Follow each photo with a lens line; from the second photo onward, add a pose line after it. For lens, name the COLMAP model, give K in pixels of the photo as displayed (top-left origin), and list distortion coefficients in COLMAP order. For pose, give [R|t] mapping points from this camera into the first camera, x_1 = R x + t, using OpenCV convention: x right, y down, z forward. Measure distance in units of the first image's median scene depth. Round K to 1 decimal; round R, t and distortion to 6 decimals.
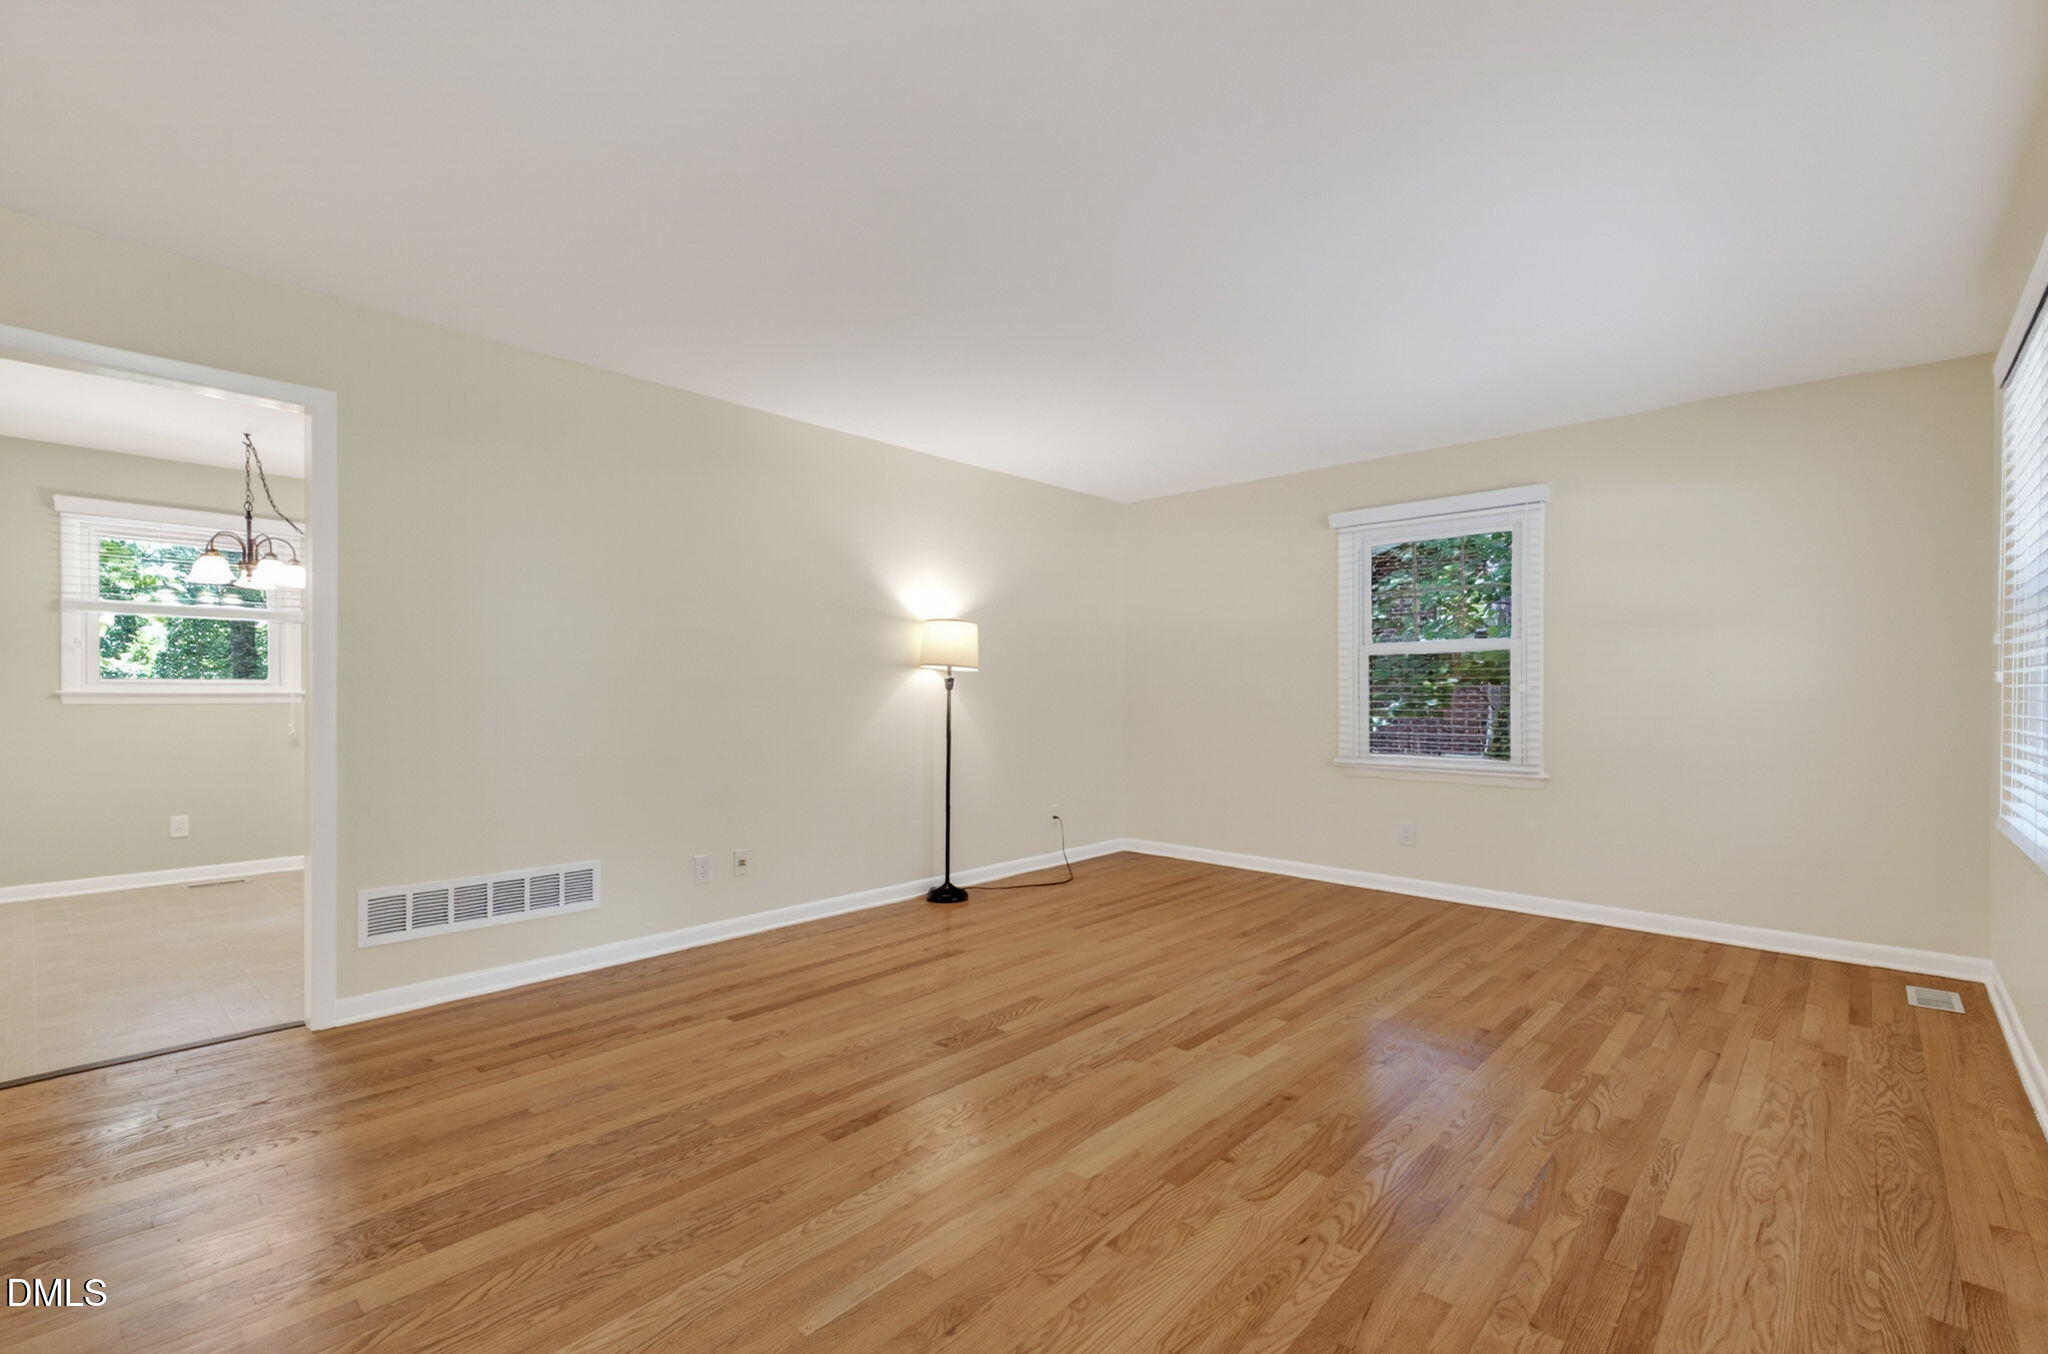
lens RADIAL K [[923.4, 0, 1019.4], [0, 923.4, 697.0], [0, 0, 1]] dist [0.009949, 0.000281]
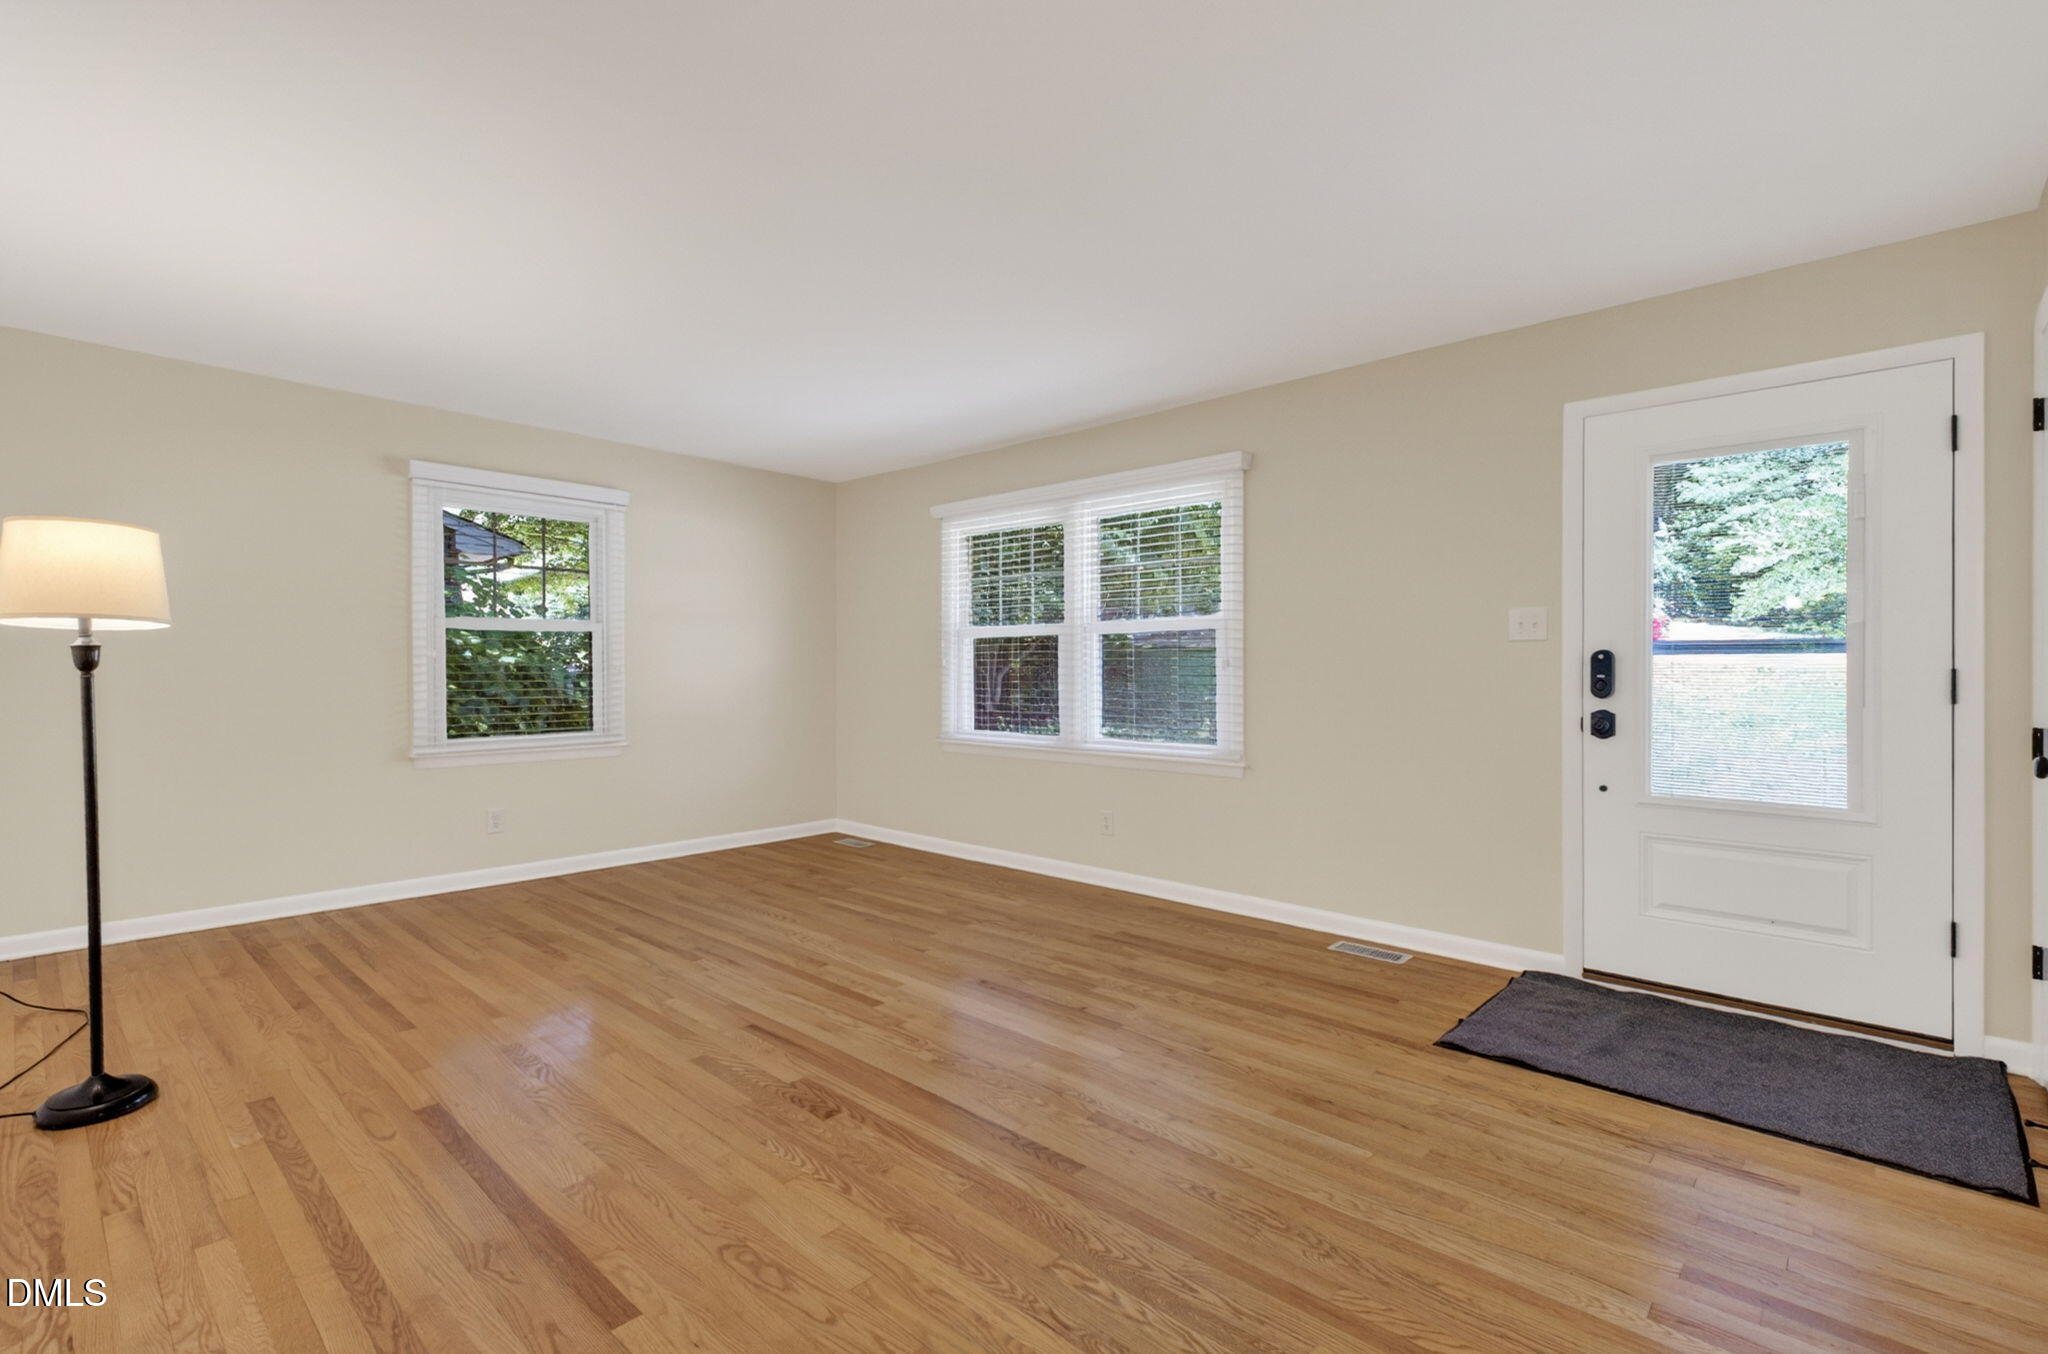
lens RADIAL K [[918.8, 0, 985.0], [0, 918.8, 677.0], [0, 0, 1]] dist [0.004960, 0.000156]
pose [[0.028858, -0.016147, 0.999453, -0.760835], [0.011206, 0.999812, 0.015829, -0.008409], [-0.999521, 0.010743, 0.029033, 0.742516]]
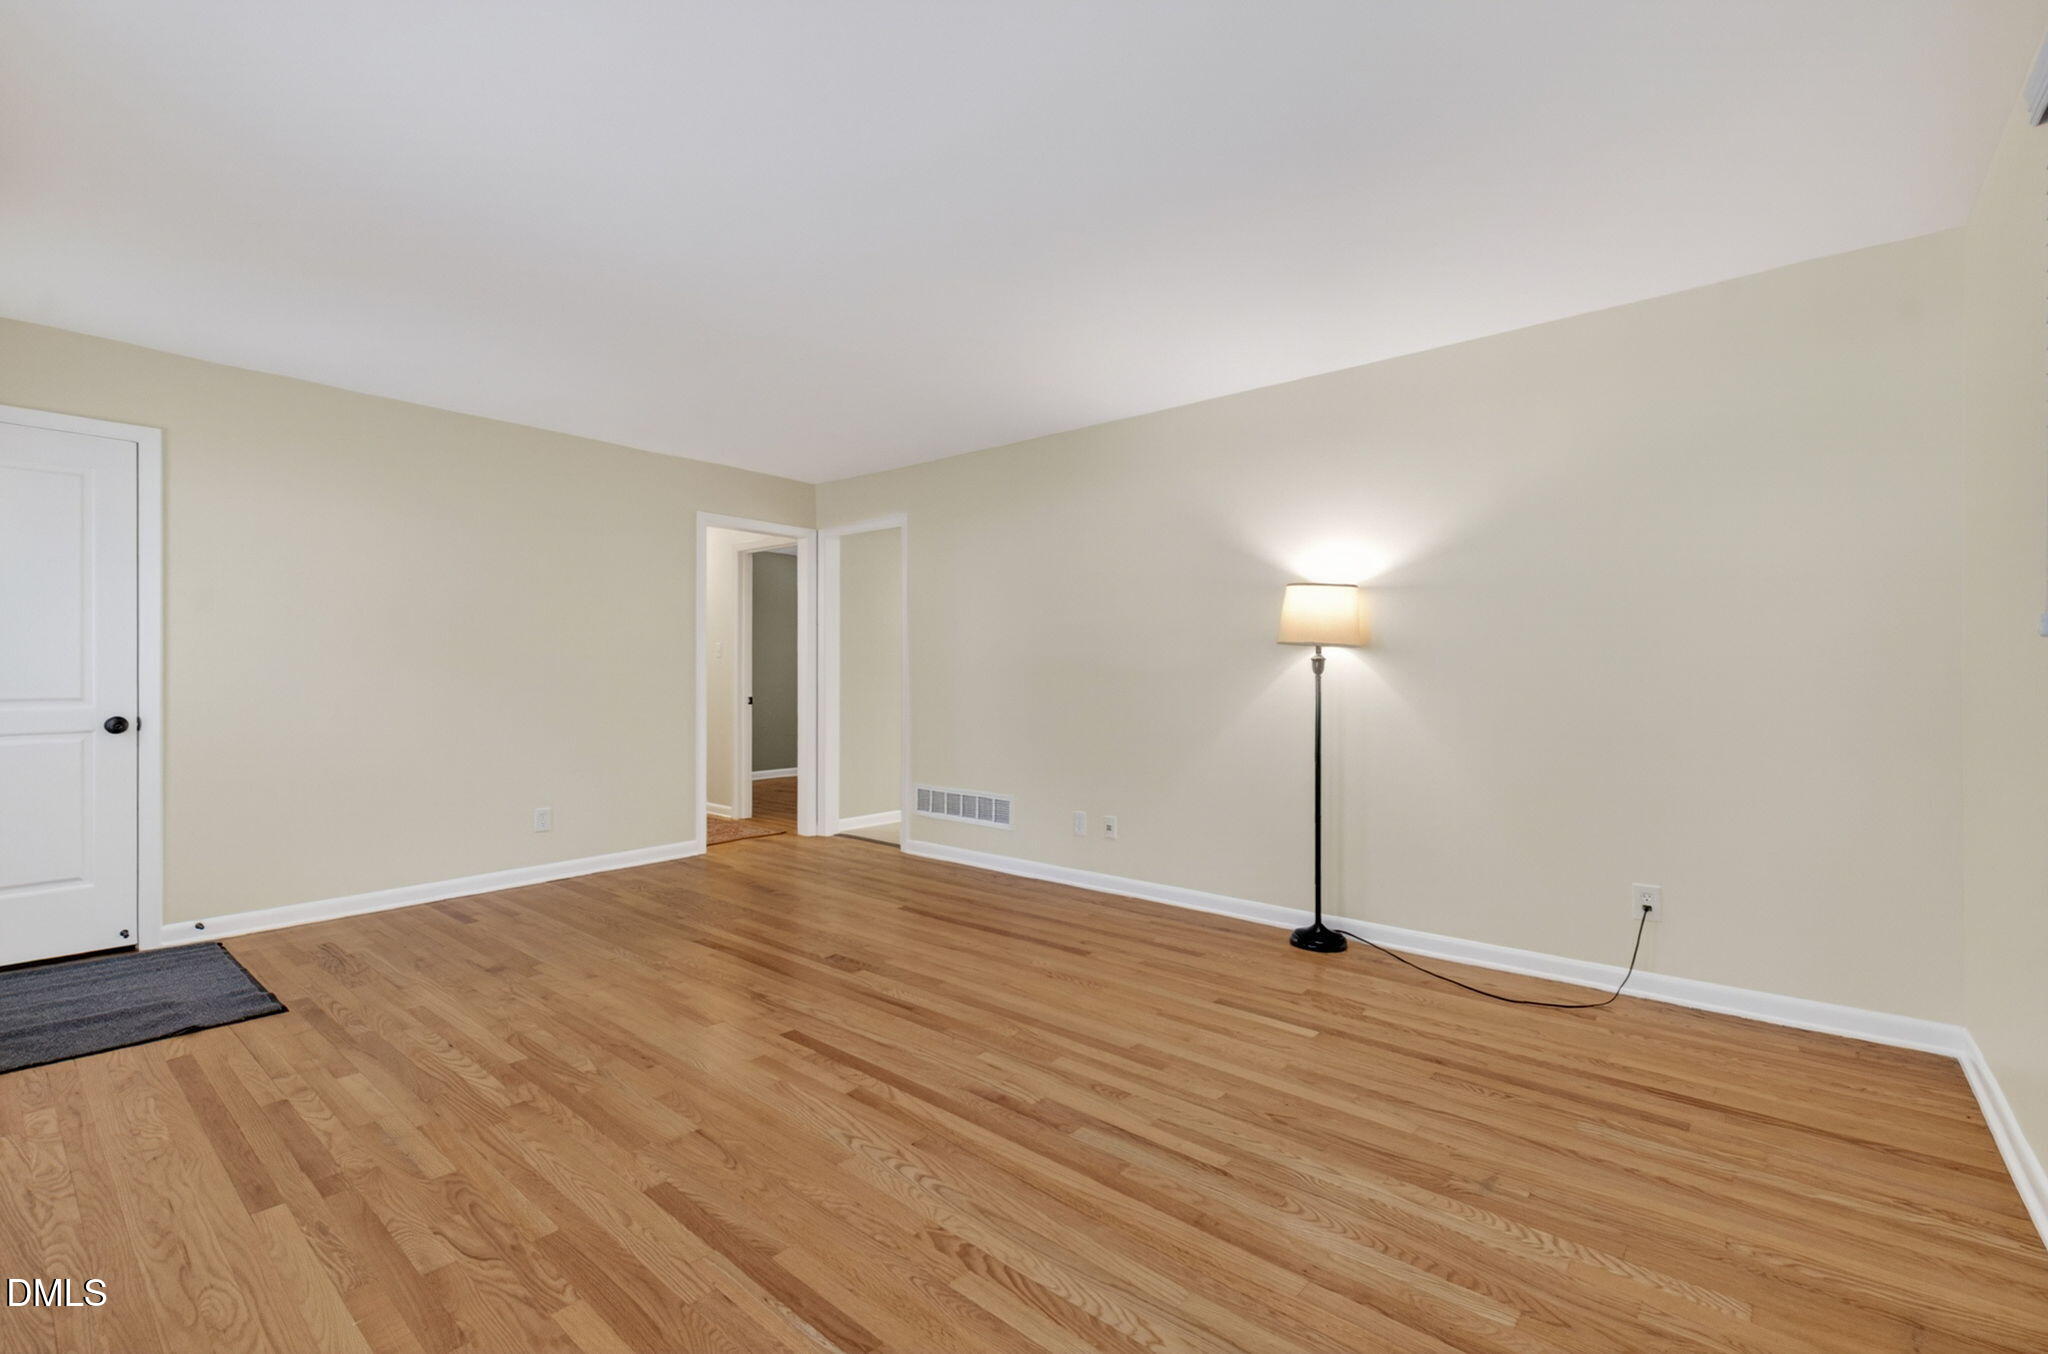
lens RADIAL K [[918.8, 0, 985.0], [0, 918.8, 677.0], [0, 0, 1]] dist [0.004960, 0.000156]
pose [[0.000595, 0.001599, -0.999999, 1.014137], [-0.014093, 0.999899, 0.001591, -0.002980], [0.999901, 0.014092, 0.000617, 1.059159]]
